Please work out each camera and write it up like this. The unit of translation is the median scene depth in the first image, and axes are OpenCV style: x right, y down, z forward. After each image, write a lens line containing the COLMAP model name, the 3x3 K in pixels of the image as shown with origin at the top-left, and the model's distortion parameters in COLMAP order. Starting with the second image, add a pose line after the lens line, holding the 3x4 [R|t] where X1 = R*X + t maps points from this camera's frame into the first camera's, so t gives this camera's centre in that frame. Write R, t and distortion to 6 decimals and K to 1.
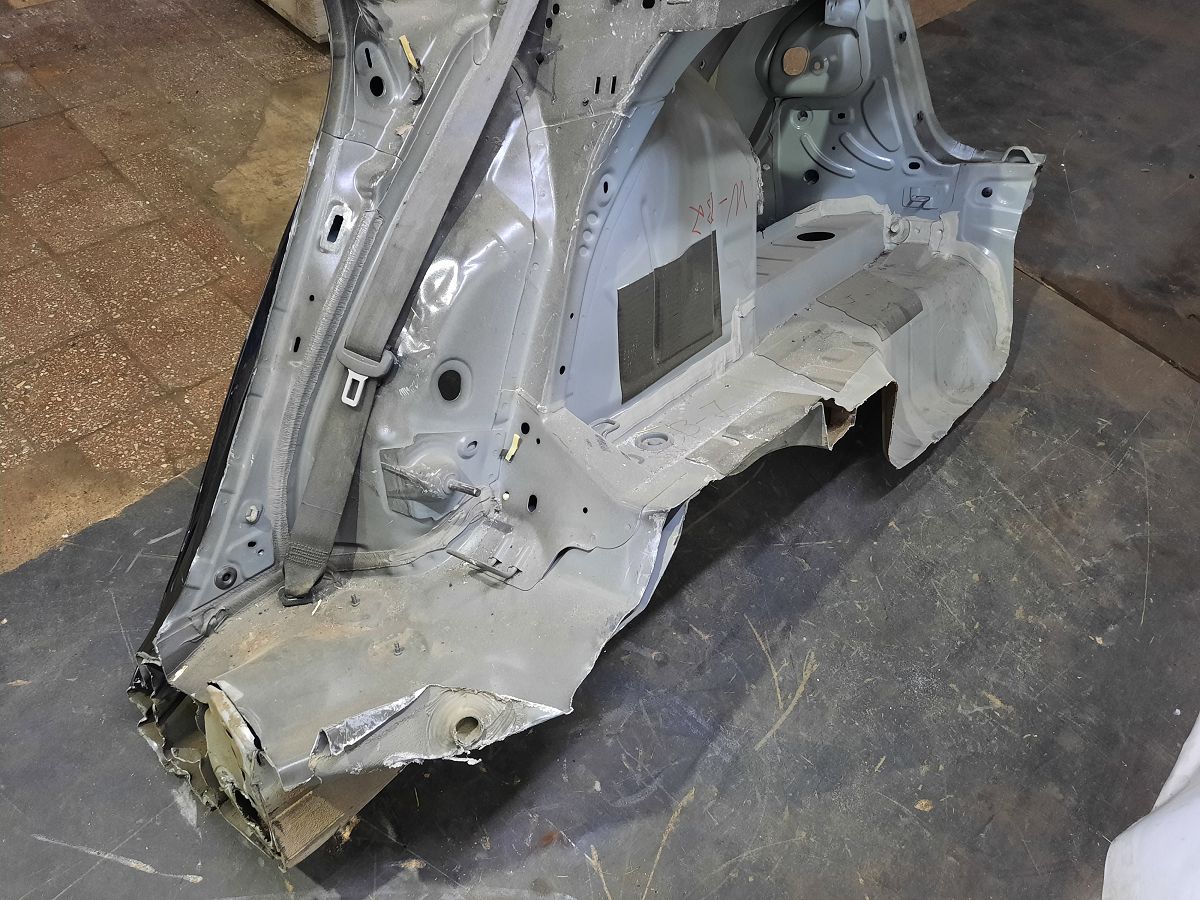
lens RADIAL K [[917.3, 0, 598.6], [0, 917.3, 451.4], [0, 0, 1]] dist [0.062914, -0.053178]
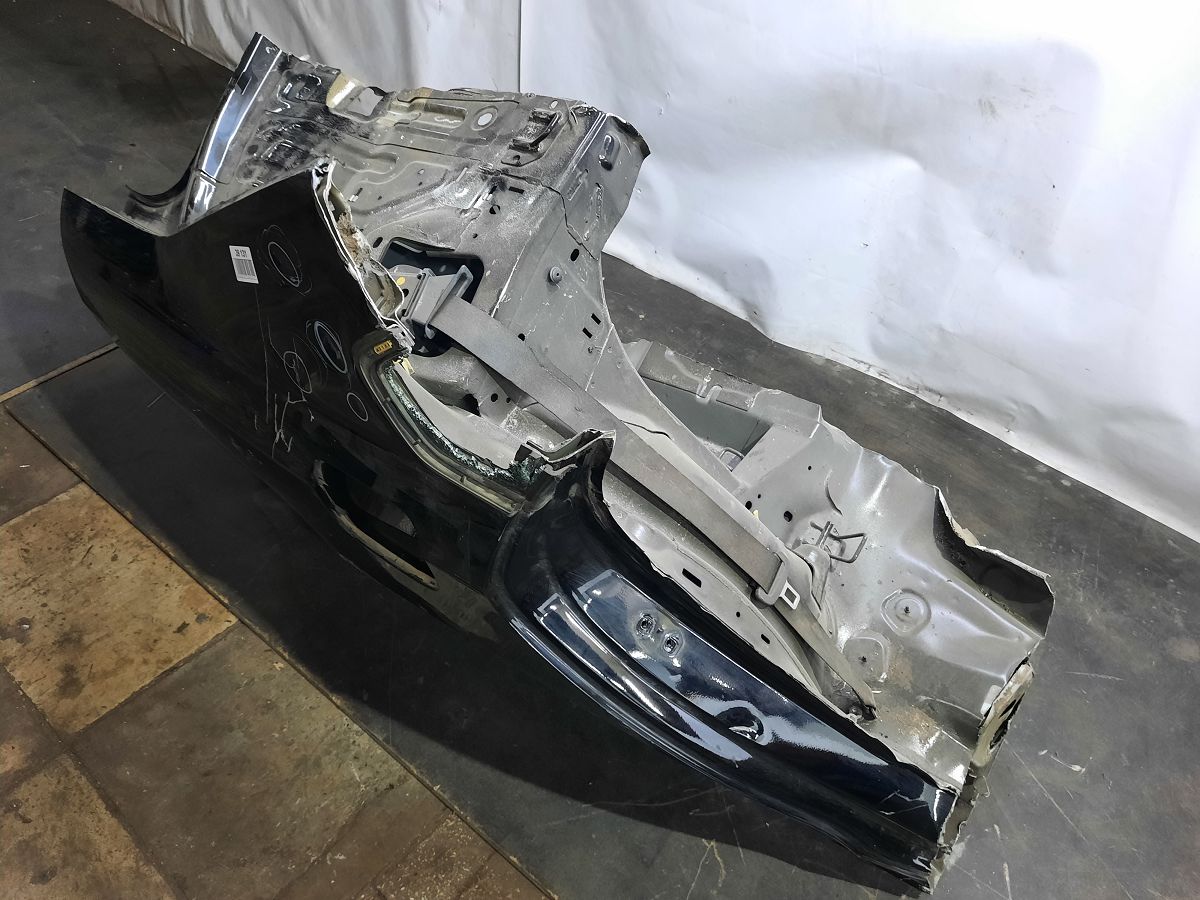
lens RADIAL K [[917.3, 0, 599.7], [0, 917.3, 448.5], [0, 0, 1]] dist [0.062914, -0.053178]
pose [[-0.081217, -0.813002, 0.576569, -0.709961], [0.729224, 0.345875, 0.590427, -0.923486], [-0.679439, 0.468400, 0.564769, 0.381461]]
